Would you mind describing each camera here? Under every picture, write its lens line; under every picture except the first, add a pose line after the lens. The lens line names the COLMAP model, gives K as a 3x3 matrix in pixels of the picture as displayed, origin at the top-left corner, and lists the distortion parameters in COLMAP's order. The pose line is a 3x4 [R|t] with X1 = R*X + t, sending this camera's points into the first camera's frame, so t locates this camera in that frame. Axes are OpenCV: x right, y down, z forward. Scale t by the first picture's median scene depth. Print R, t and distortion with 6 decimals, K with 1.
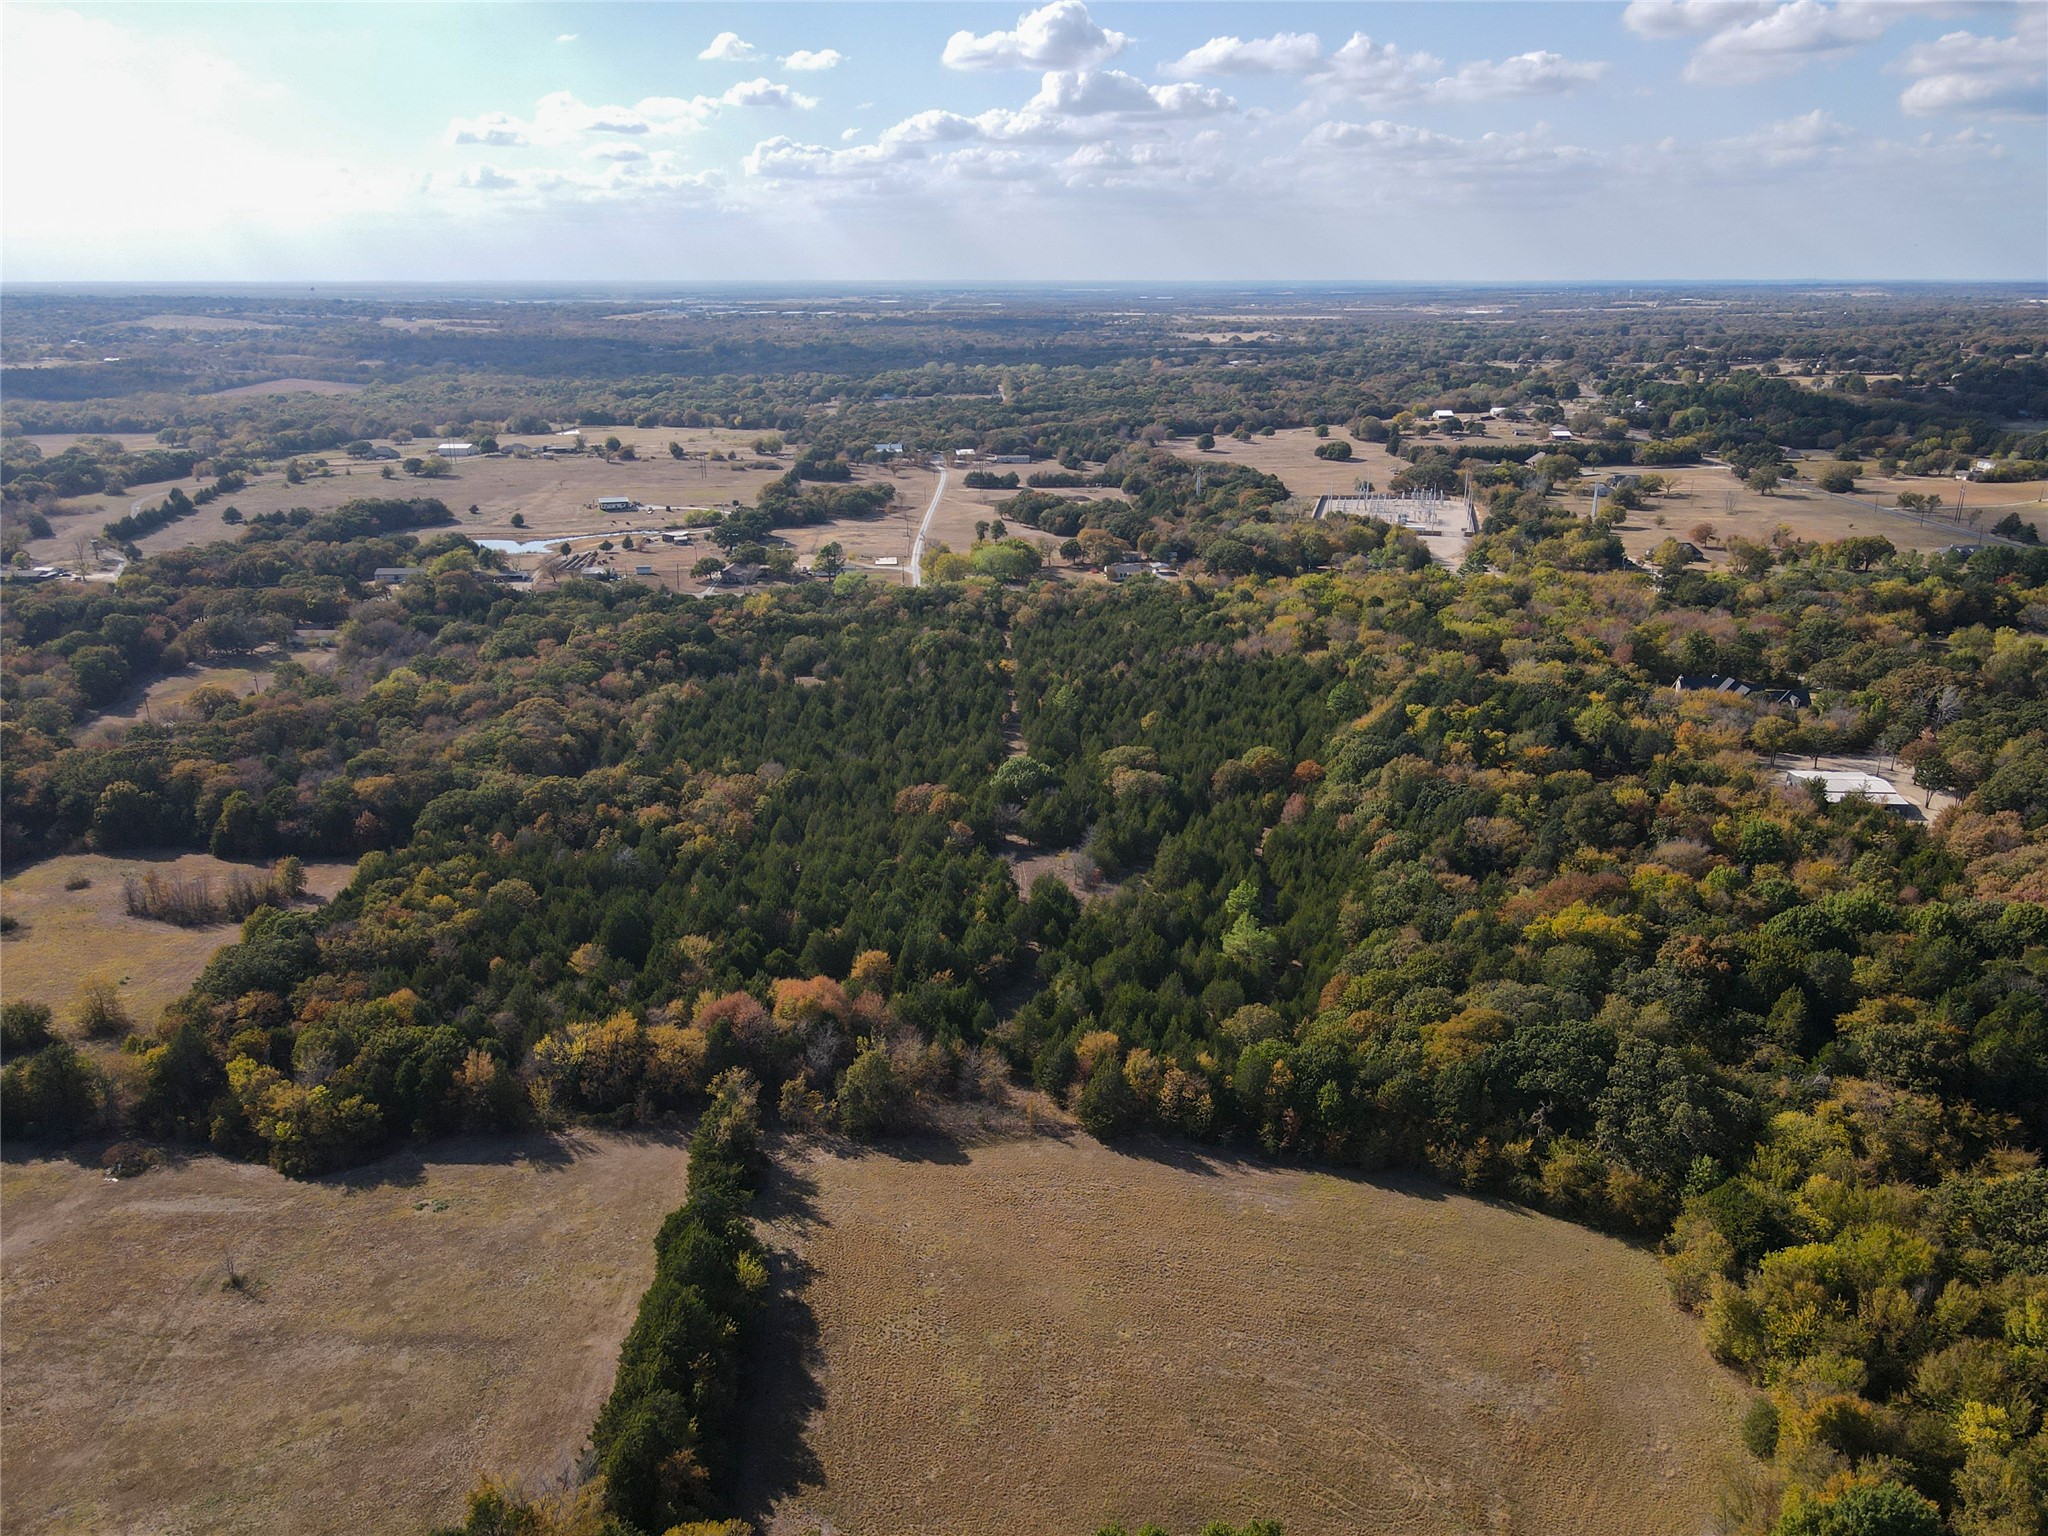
lens RADIAL K [[1506.3, 0, 1027.5], [0, 1506.3, 761.9], [0, 0, 1]] dist [0.005336, 0.016935]
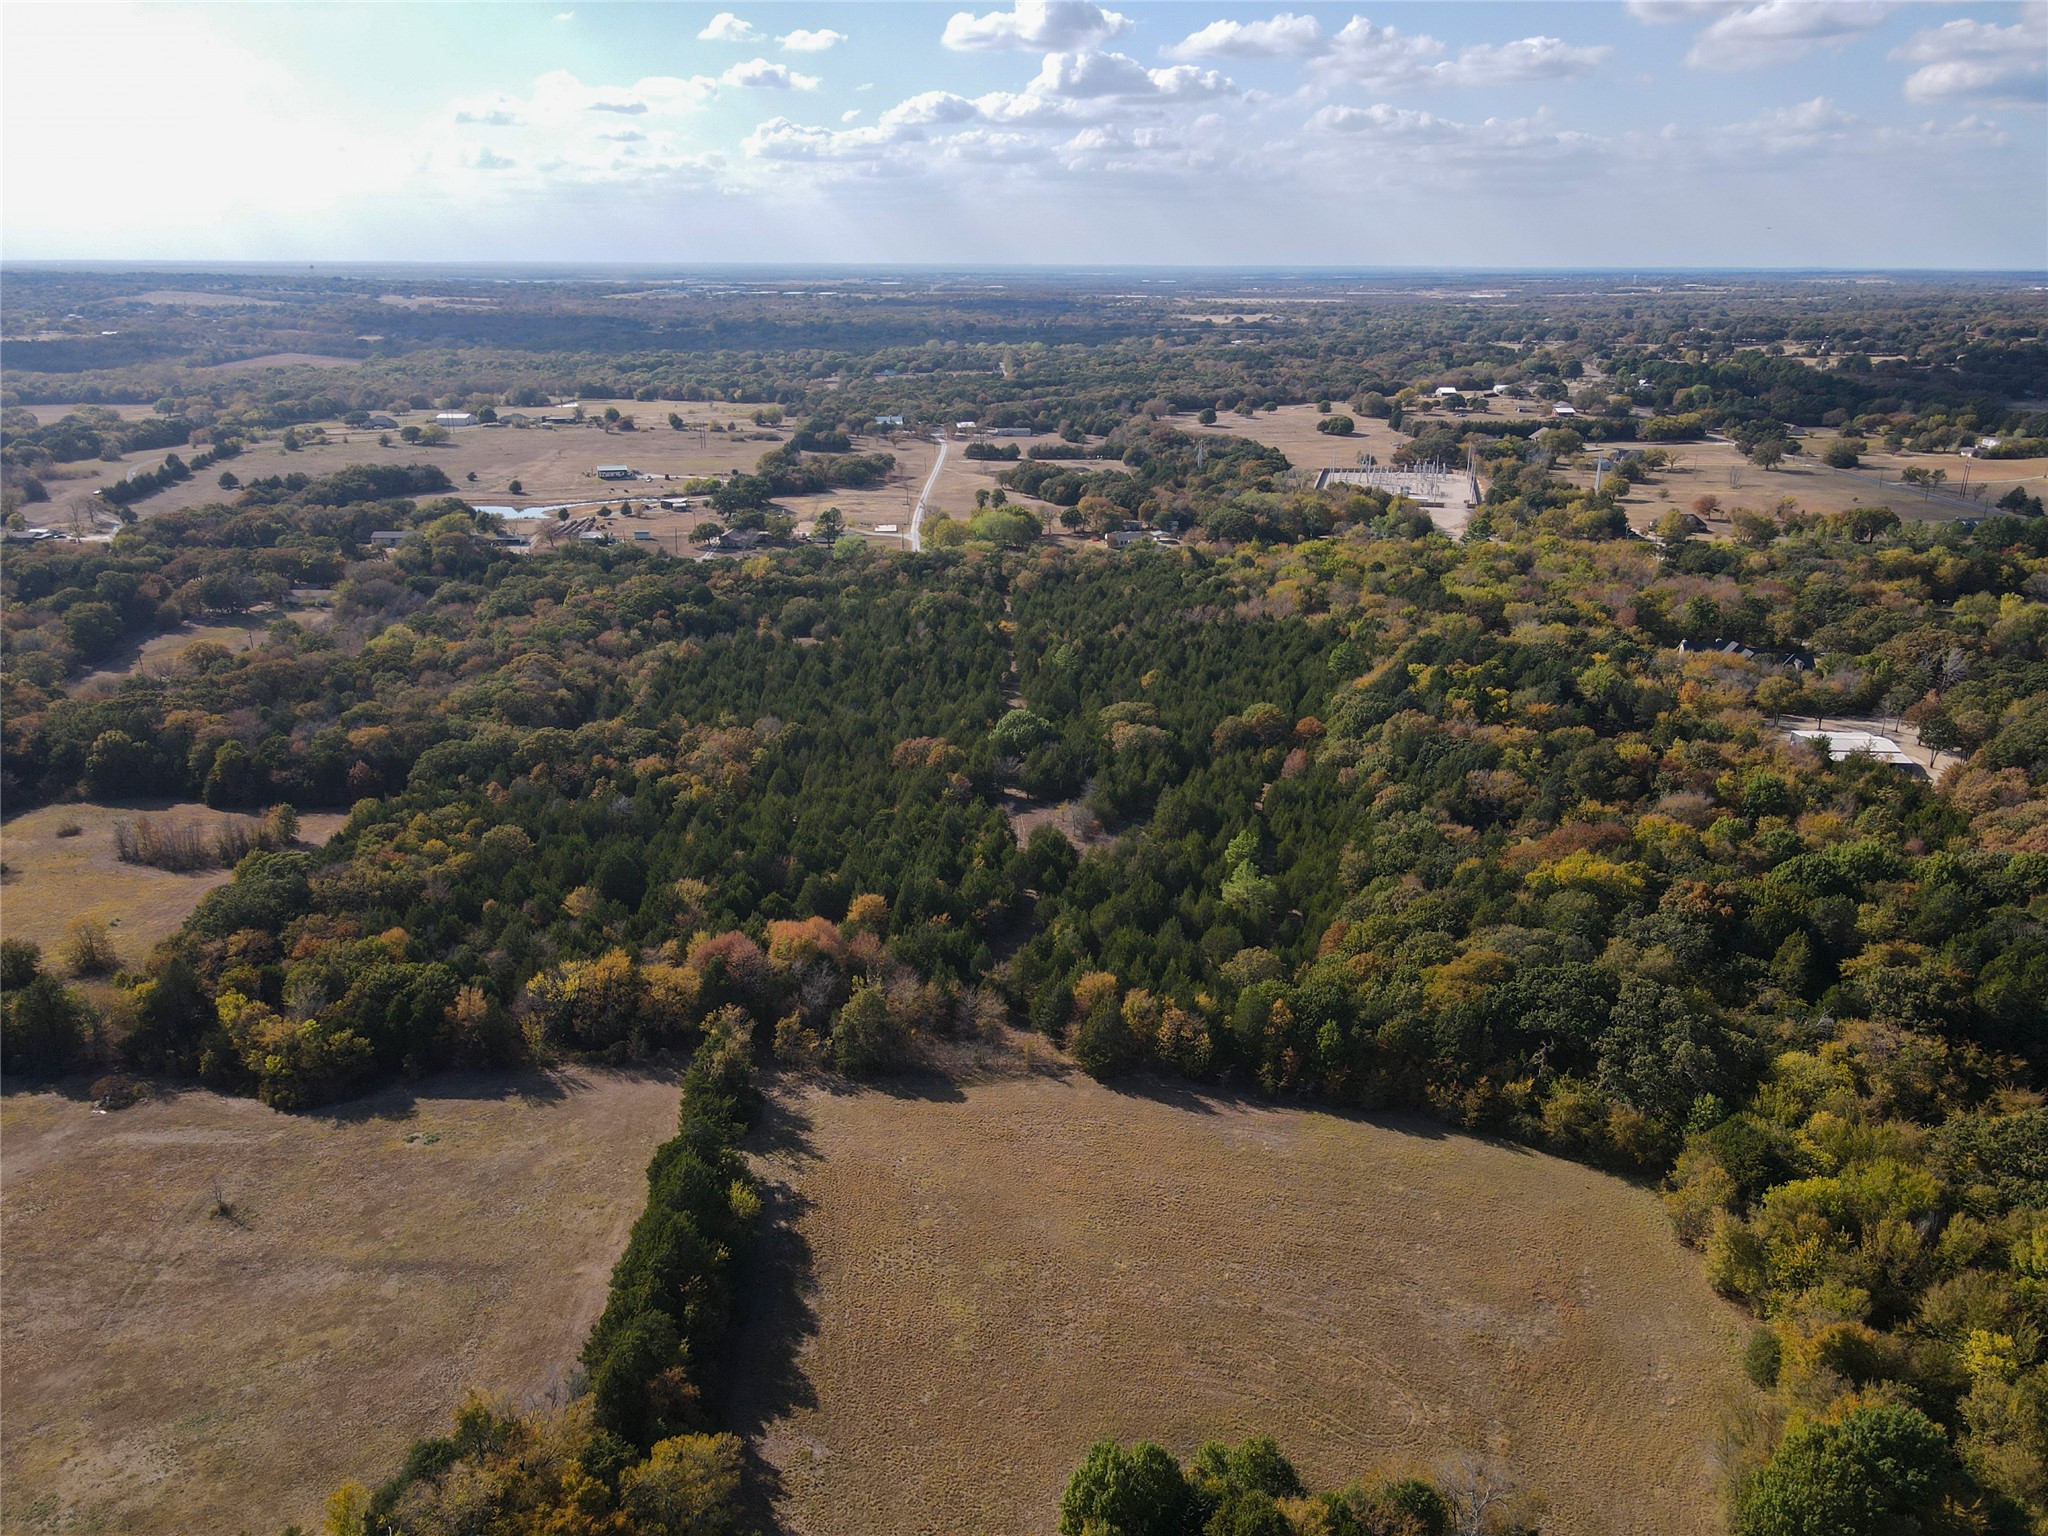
lens RADIAL K [[1506.3, 0, 1027.5], [0, 1506.3, 761.9], [0, 0, 1]] dist [0.005336, 0.016935]
pose [[0.999985, 0.005388, 0.000417, 0.000466], [-0.005392, 0.999940, 0.009519, 0.021358], [-0.000366, -0.009521, 0.999955, 0.007047]]
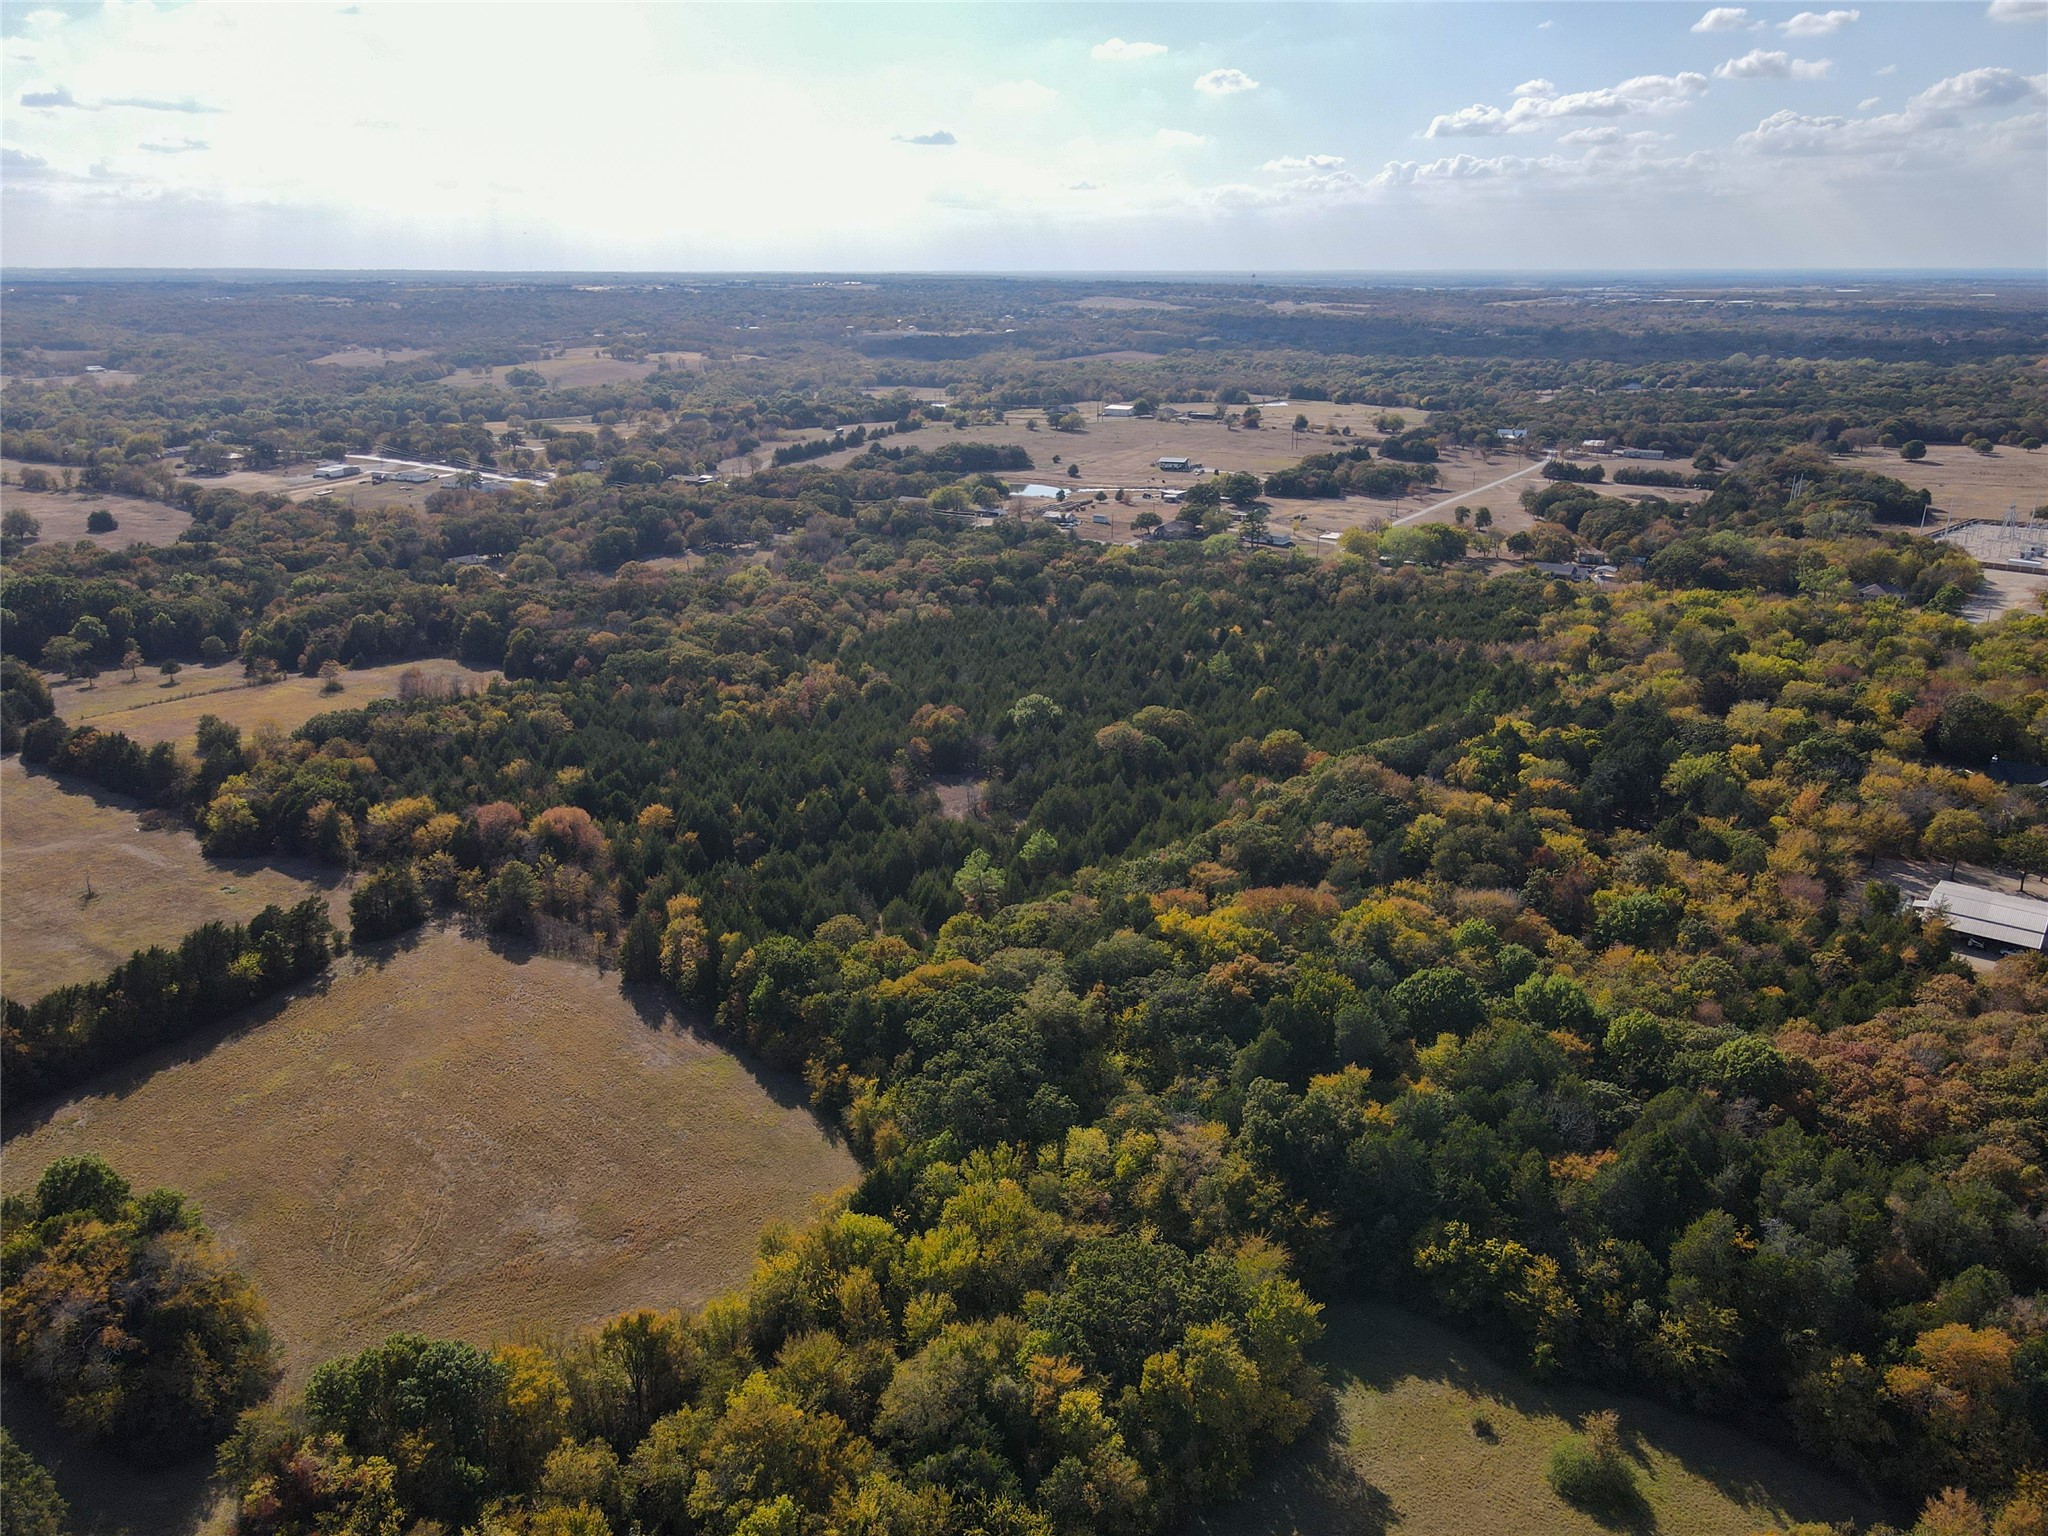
lens RADIAL K [[1506.3, 0, 1027.5], [0, 1506.3, 761.9], [0, 0, 1]] dist [0.005336, 0.016935]
pose [[0.829967, 0.178354, -0.528530, 0.559133], [-0.174982, 0.982925, 0.056910, -0.016485], [0.529656, 0.045250, 0.847005, 0.127984]]
